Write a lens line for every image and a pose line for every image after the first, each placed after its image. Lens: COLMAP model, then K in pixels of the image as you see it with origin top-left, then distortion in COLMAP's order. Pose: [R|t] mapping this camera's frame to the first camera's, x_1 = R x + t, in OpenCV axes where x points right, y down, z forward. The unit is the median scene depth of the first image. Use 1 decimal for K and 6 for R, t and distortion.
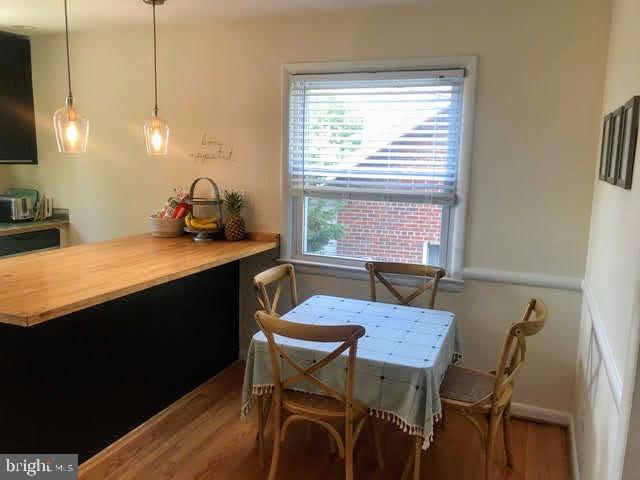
lens RADIAL K [[523.8, 0, 322.7], [0, 523.8, 239.0], [0, 0, 1]] dist [0.013584, 0.005194]
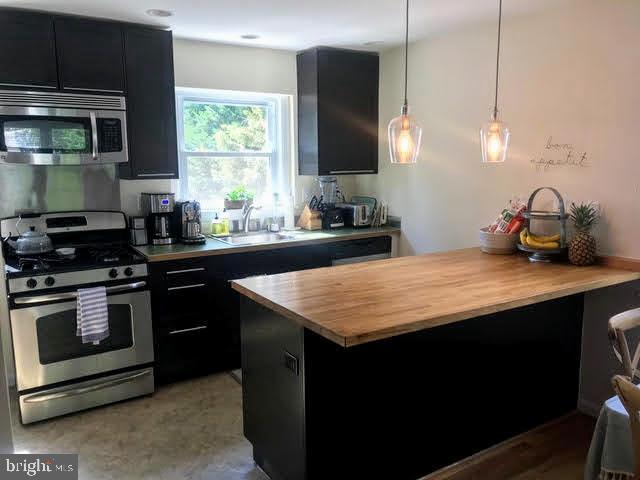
lens RADIAL K [[523.8, 0, 322.0], [0, 523.8, 237.0], [0, 0, 1]] dist [0.013584, 0.005194]
pose [[0.818101, 0.060467, -0.571887, -0.034392], [-0.067504, 0.997679, 0.008920, -0.021274], [0.571099, 0.031307, 0.820284, 0.103010]]
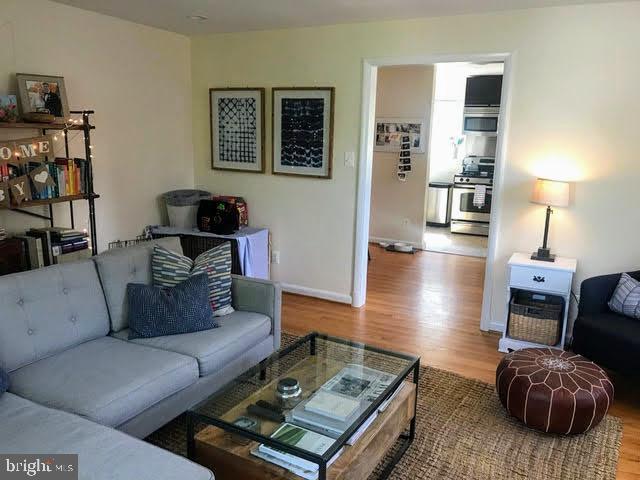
lens RADIAL K [[523.8, 0, 322.7], [0, 523.8, 243.2], [0, 0, 1]] dist [0.013584, 0.005194]
pose [[-0.085609, 0.188624, -0.978311, 1.361650], [-0.181960, 0.962442, 0.201487, 0.005976], [0.979572, 0.195262, -0.048072, 0.102286]]
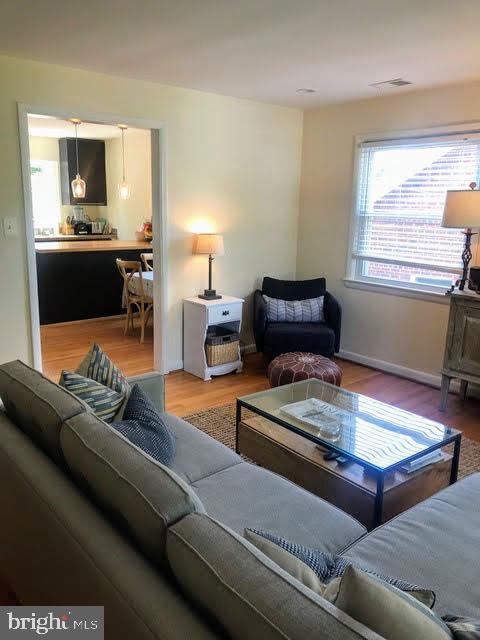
lens RADIAL K [[523.8, 0, 240.6], [0, 523.8, 318.7], [0, 0, 1]] dist [0.013584, 0.005194]
pose [[0.884885, 0.100315, -0.454880, 0.985109], [-0.074297, 0.994429, 0.074772, 0.110436], [0.459846, -0.032368, 0.887408, -0.603177]]
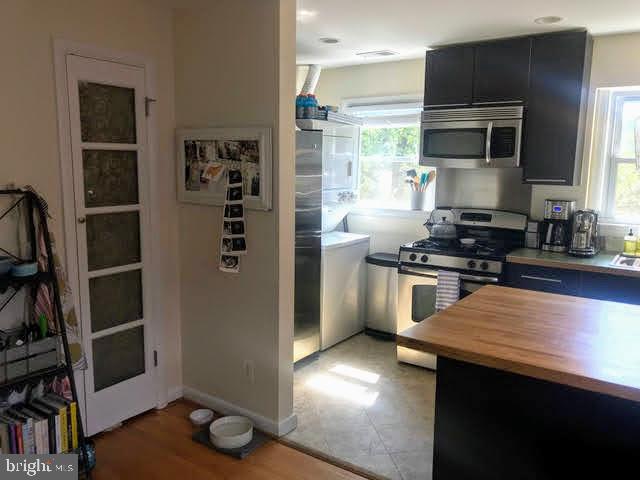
lens RADIAL K [[523.8, 0, 318.4], [0, 523.8, 240.4], [0, 0, 1]] dist [0.013584, 0.005194]
pose [[-0.215535, 0.120197, -0.969070, 0.200023], [-0.170187, 0.972584, 0.158485, -0.080261], [0.961551, 0.199082, -0.189169, 0.515827]]
